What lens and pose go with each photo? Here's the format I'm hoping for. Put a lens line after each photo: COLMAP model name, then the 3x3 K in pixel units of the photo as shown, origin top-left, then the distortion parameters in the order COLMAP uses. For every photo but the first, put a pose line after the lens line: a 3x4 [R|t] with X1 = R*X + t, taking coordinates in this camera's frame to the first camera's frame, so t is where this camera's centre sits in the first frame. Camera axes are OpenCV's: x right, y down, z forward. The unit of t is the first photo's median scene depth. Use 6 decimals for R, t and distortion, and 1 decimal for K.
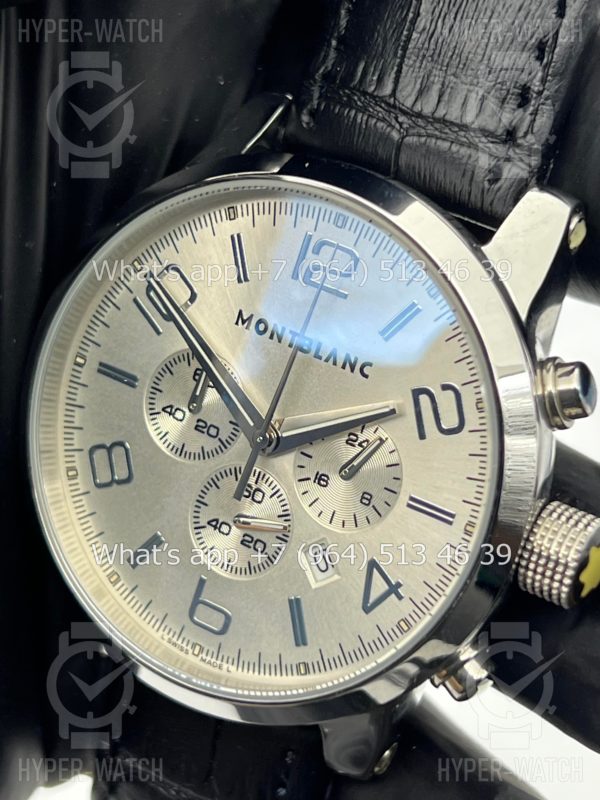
lens RADIAL K [[1938.5, 0, 293.5], [0, 1938.5, 368.7], [0, 0, 1]] dist [0.188065, 0.000000]
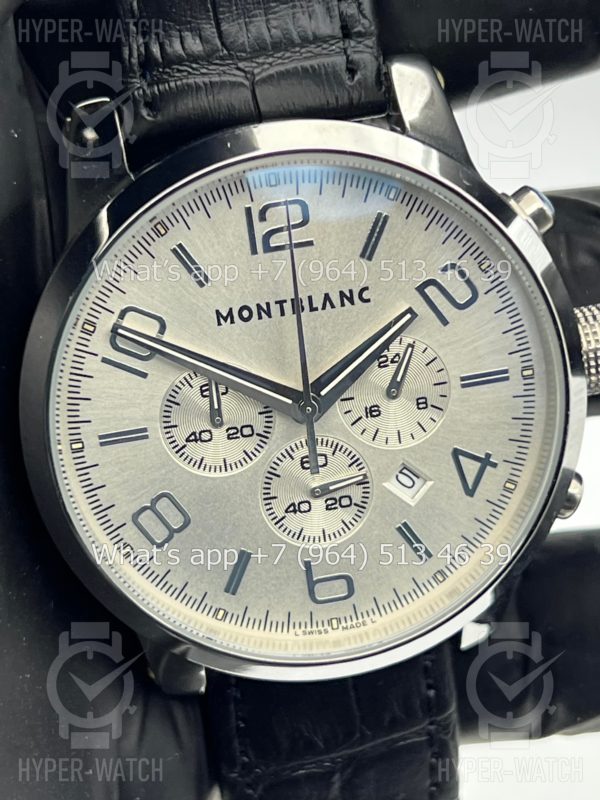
lens RADIAL K [[1938.5, 0, 306.7], [0, 1938.5, 403.3], [0, 0, 1]] dist [0.188065, 0.000000]
pose [[0.743793, -0.519627, 0.420428, -0.433330], [0.475818, 0.853377, 0.212945, -0.178433], [-0.469435, 0.041661, 0.881983, 0.114155]]
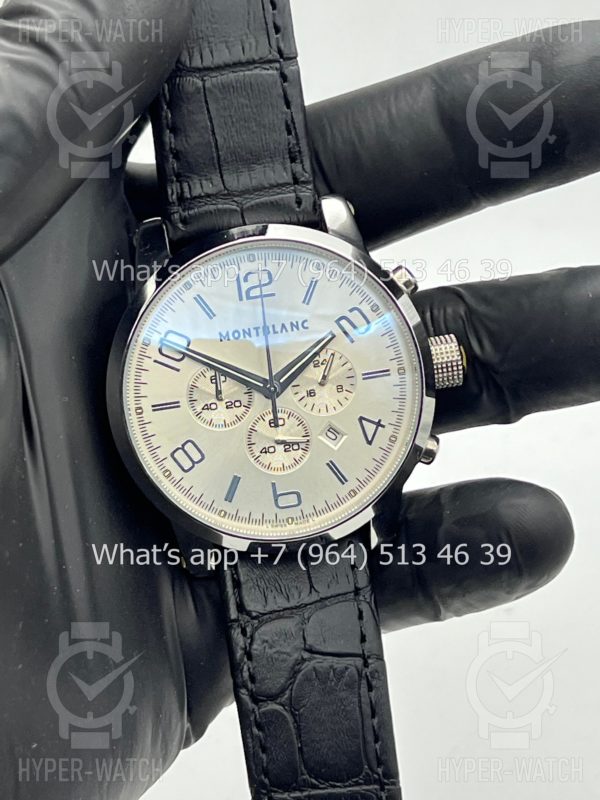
lens RADIAL K [[1938.5, 0, 296.3], [0, 1938.5, 400.8], [0, 0, 1]] dist [0.188065, 0.000000]
pose [[0.762218, -0.449906, 0.465411, -0.804337], [0.486248, 0.872549, 0.047136, -0.025684], [-0.427301, 0.190377, 0.883838, -0.534695]]
